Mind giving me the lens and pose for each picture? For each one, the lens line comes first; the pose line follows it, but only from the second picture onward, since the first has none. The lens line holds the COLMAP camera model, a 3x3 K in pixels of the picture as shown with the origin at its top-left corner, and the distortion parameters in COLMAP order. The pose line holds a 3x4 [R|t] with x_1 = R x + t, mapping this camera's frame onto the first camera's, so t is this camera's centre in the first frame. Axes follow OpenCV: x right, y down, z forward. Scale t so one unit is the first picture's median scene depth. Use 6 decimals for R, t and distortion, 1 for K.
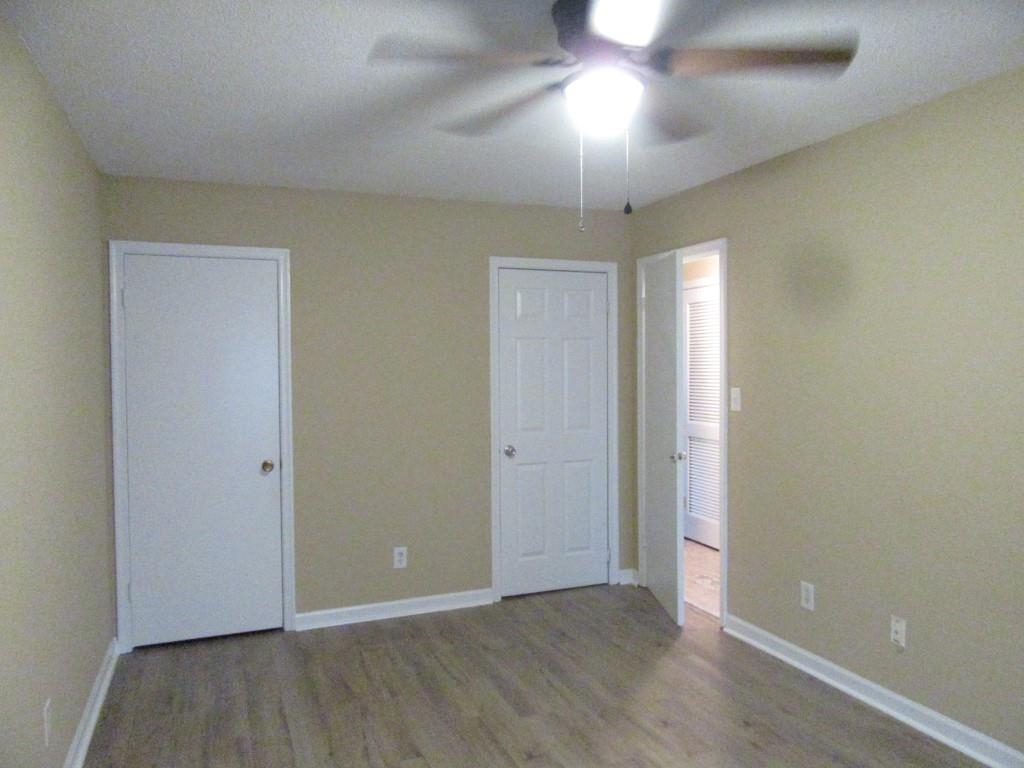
lens RADIAL K [[758.8, 0, 519.1], [0, 758.8, 385.9], [0, 0, 1]] dist [0.002558, -0.010268]
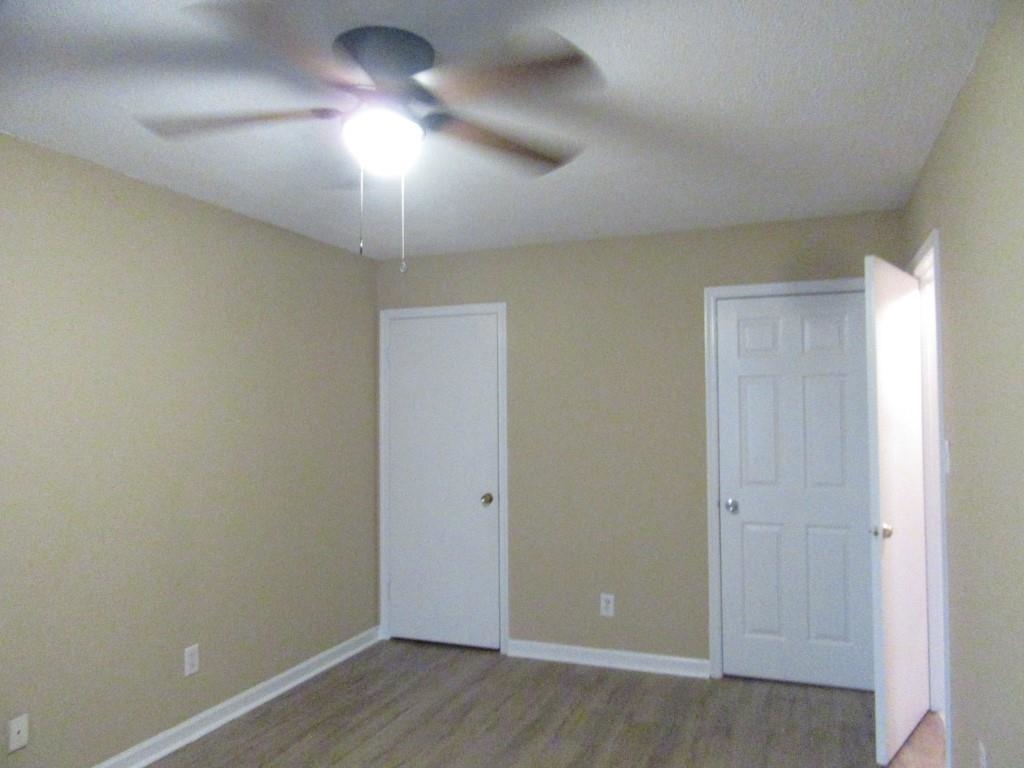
lens RADIAL K [[758.8, 0, 517.1], [0, 758.8, 383.8], [0, 0, 1]] dist [0.002558, -0.010268]
pose [[0.728576, -0.020405, -0.684661, 0.455405], [-0.019220, 0.998554, -0.050213, -0.006433], [0.684695, 0.049743, 0.727130, 0.210109]]
